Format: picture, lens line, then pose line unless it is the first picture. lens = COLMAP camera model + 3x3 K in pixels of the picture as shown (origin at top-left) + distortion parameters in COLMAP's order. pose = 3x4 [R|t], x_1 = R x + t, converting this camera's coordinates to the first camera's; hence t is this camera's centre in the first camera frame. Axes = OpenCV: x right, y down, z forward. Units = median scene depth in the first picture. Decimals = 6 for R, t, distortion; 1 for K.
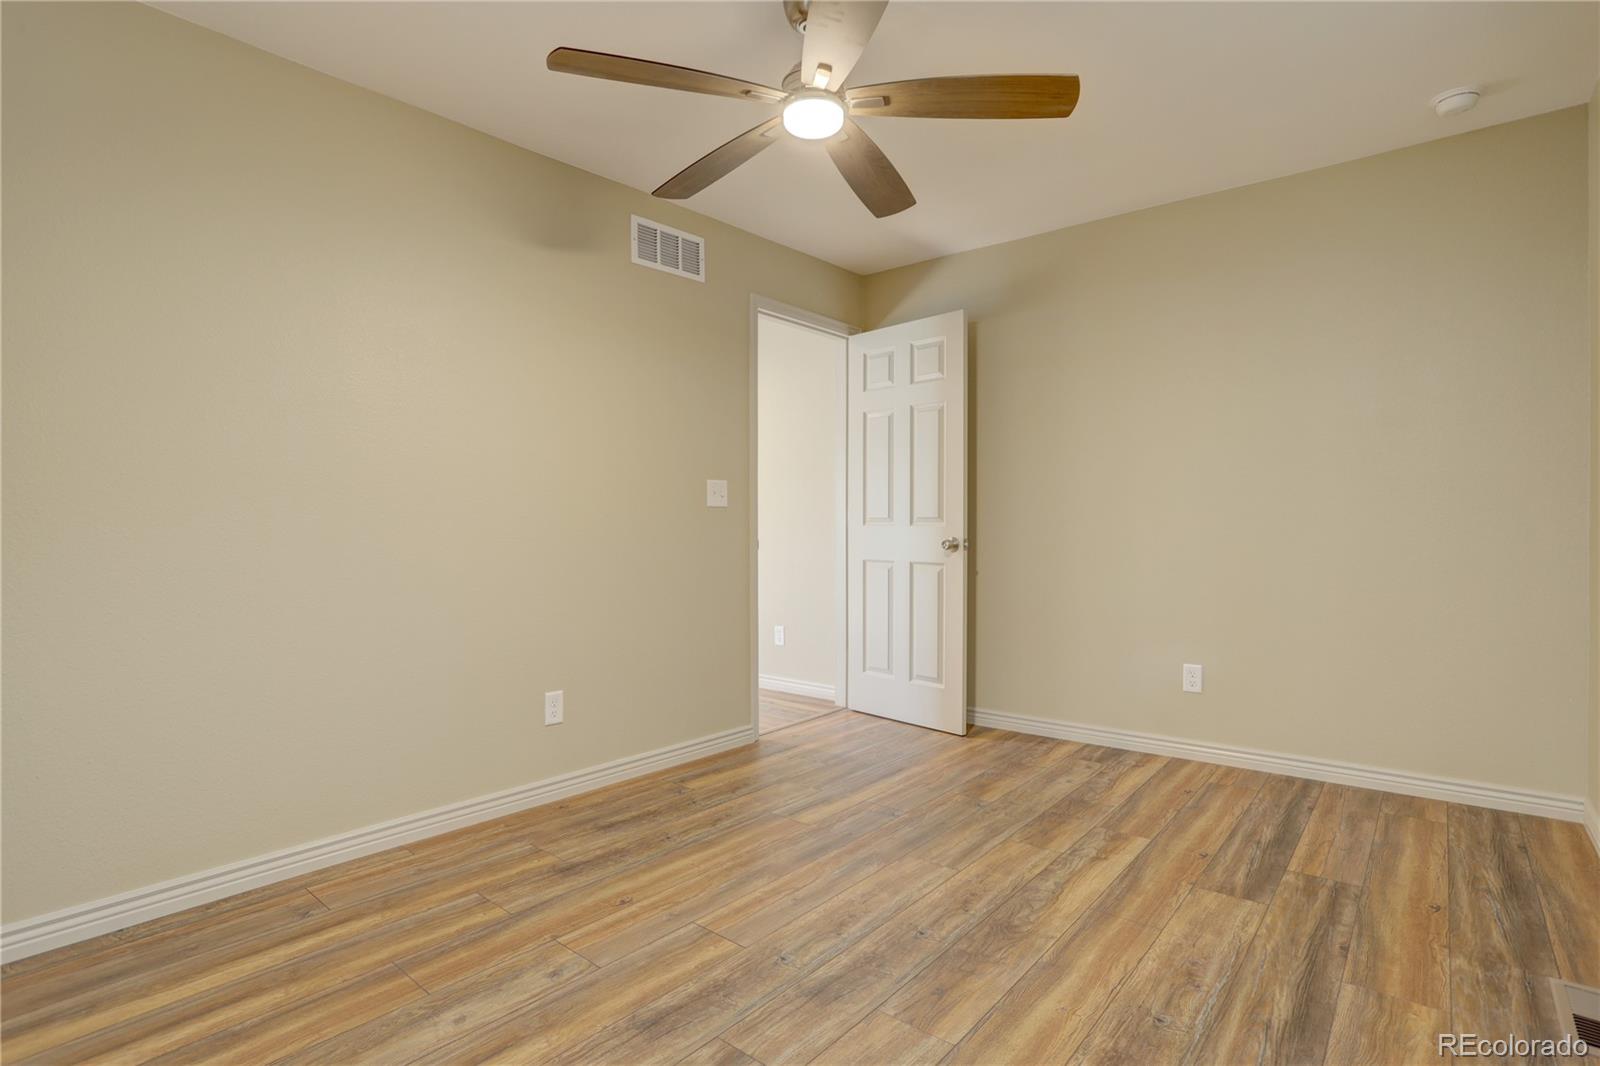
lens RADIAL K [[790.4, 0, 779.4], [0, 790.4, 544.9], [0, 0, 1]] dist [-0.062498, 0.023718]
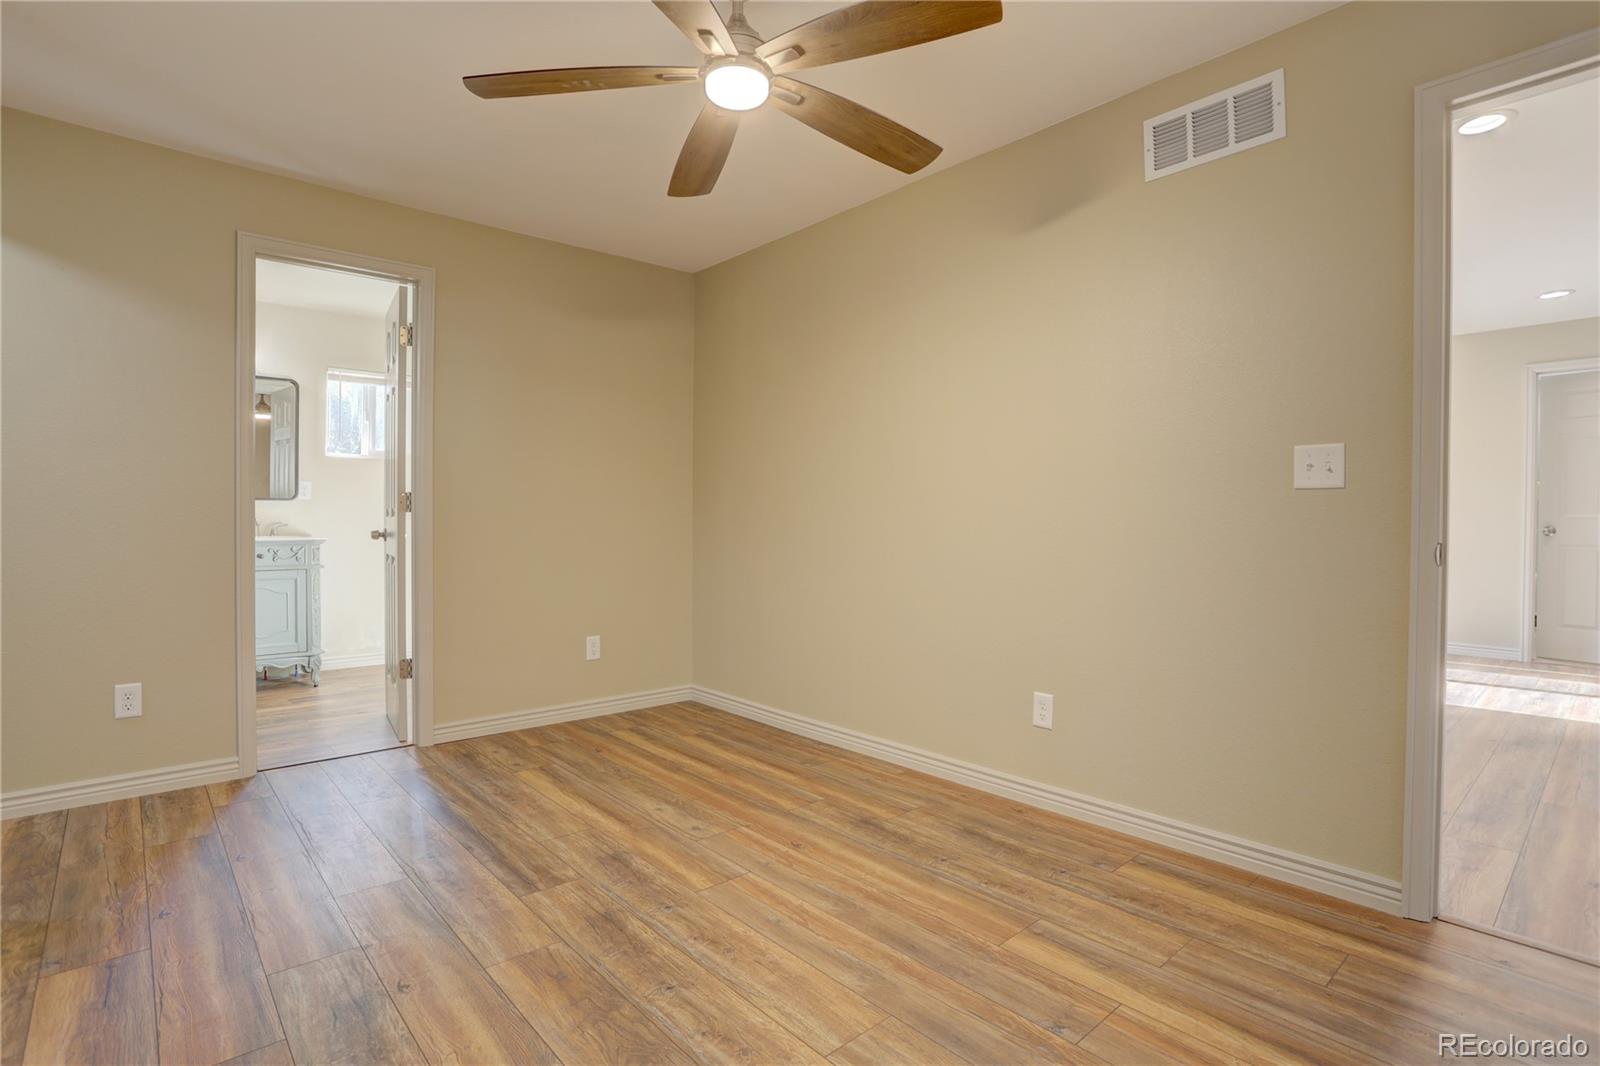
lens RADIAL K [[790.4, 0, 829.1], [0, 790.4, 536.0], [0, 0, 1]] dist [-0.062498, 0.023718]
pose [[-0.107590, 0.025459, -0.993869, 0.804589], [-0.026586, 0.999241, 0.028475, -0.026531], [0.993840, 0.029487, -0.106831, 1.000921]]
